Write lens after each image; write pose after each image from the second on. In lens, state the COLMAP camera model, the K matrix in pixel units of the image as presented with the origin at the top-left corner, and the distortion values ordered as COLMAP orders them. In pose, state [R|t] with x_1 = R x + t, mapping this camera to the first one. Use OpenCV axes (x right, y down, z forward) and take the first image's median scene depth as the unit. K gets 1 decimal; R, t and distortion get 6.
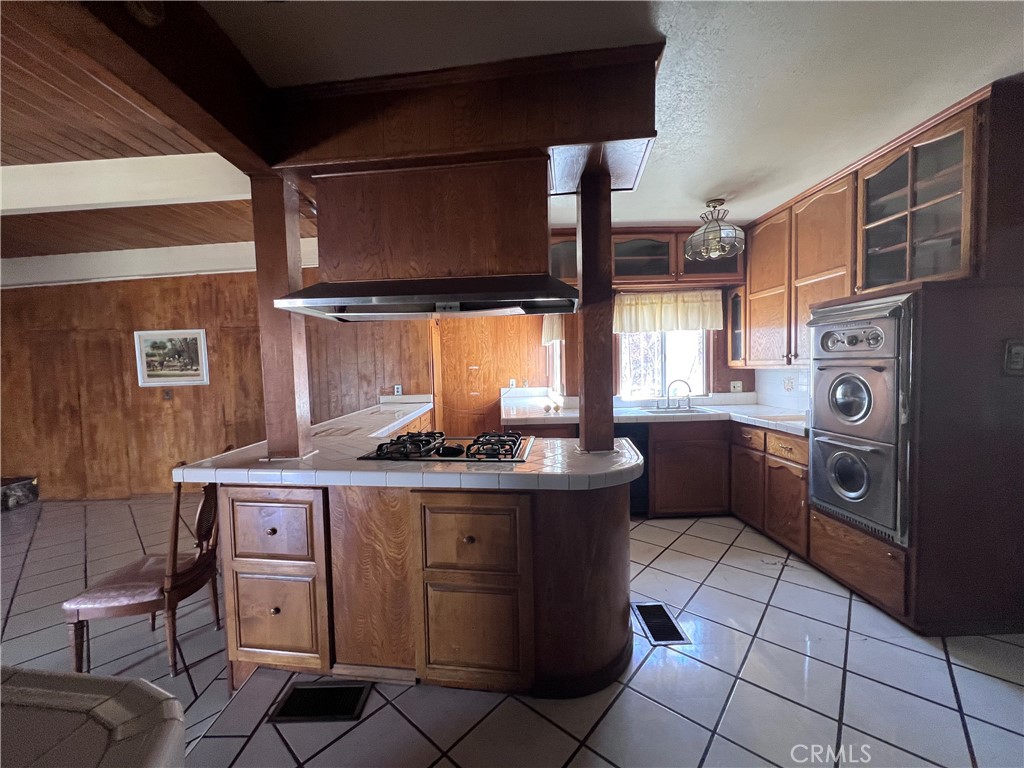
lens RADIAL K [[412.1, 0, 515.0], [0, 412.1, 385.1], [0, 0, 1]] dist [0.001041, 0.000259]
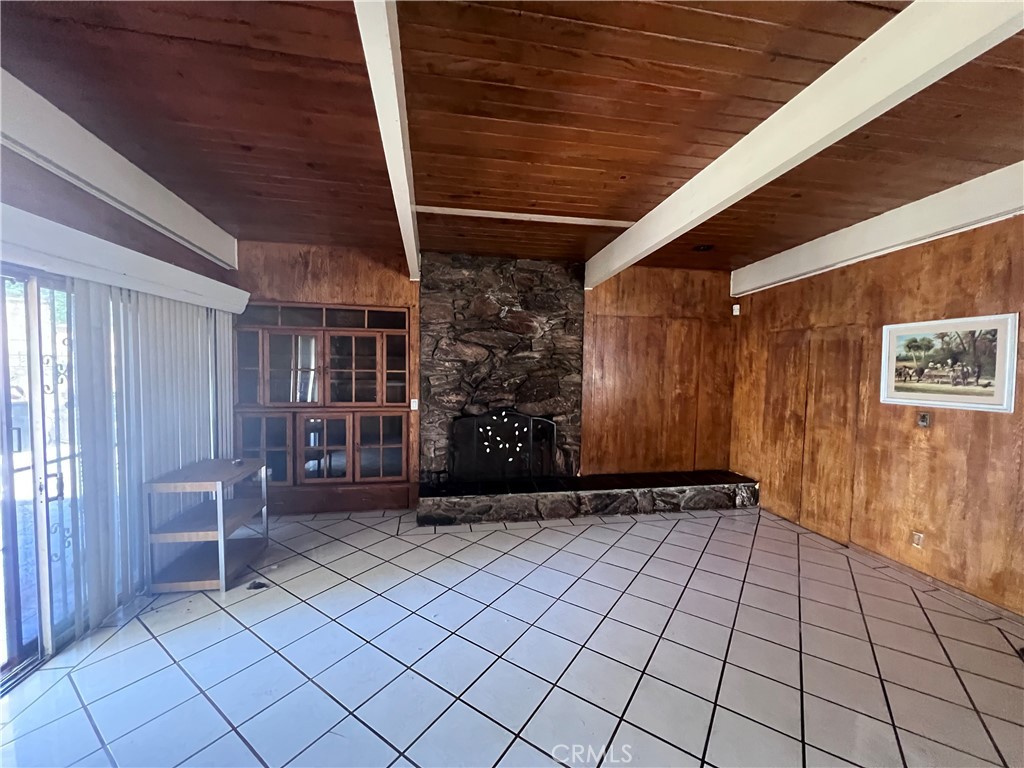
lens RADIAL K [[412.1, 0, 512.6], [0, 412.1, 385.6], [0, 0, 1]] dist [0.001041, 0.000259]
pose [[0.168506, 0.076726, -0.982710, -0.317633], [-0.069796, 0.995392, 0.065748, -0.028081], [0.983226, 0.057511, 0.173085, 0.247039]]
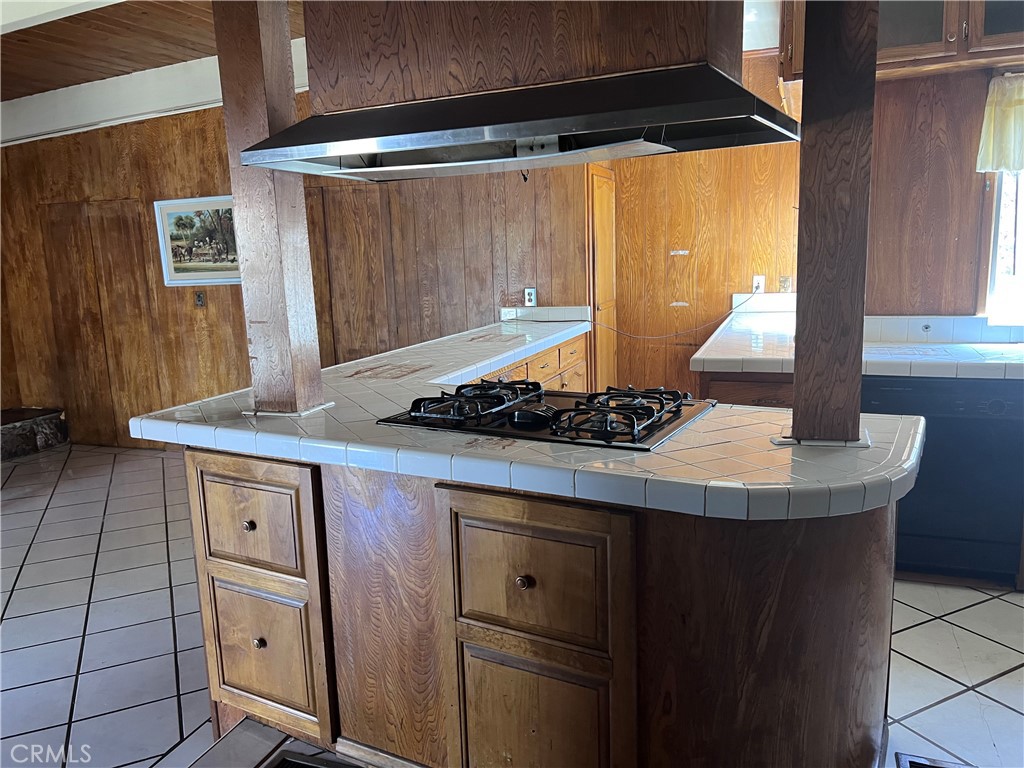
lens RADIAL K [[777.9, 0, 513.1], [0, 777.9, 389.9], [0, 0, 1]] dist [0.044983, -0.039485]
pose [[0.930265, 0.055590, -0.362651, 0.080092], [-0.004981, 0.990277, 0.139020, -0.009203], [0.366854, -0.127519, 0.921497, 0.018237]]
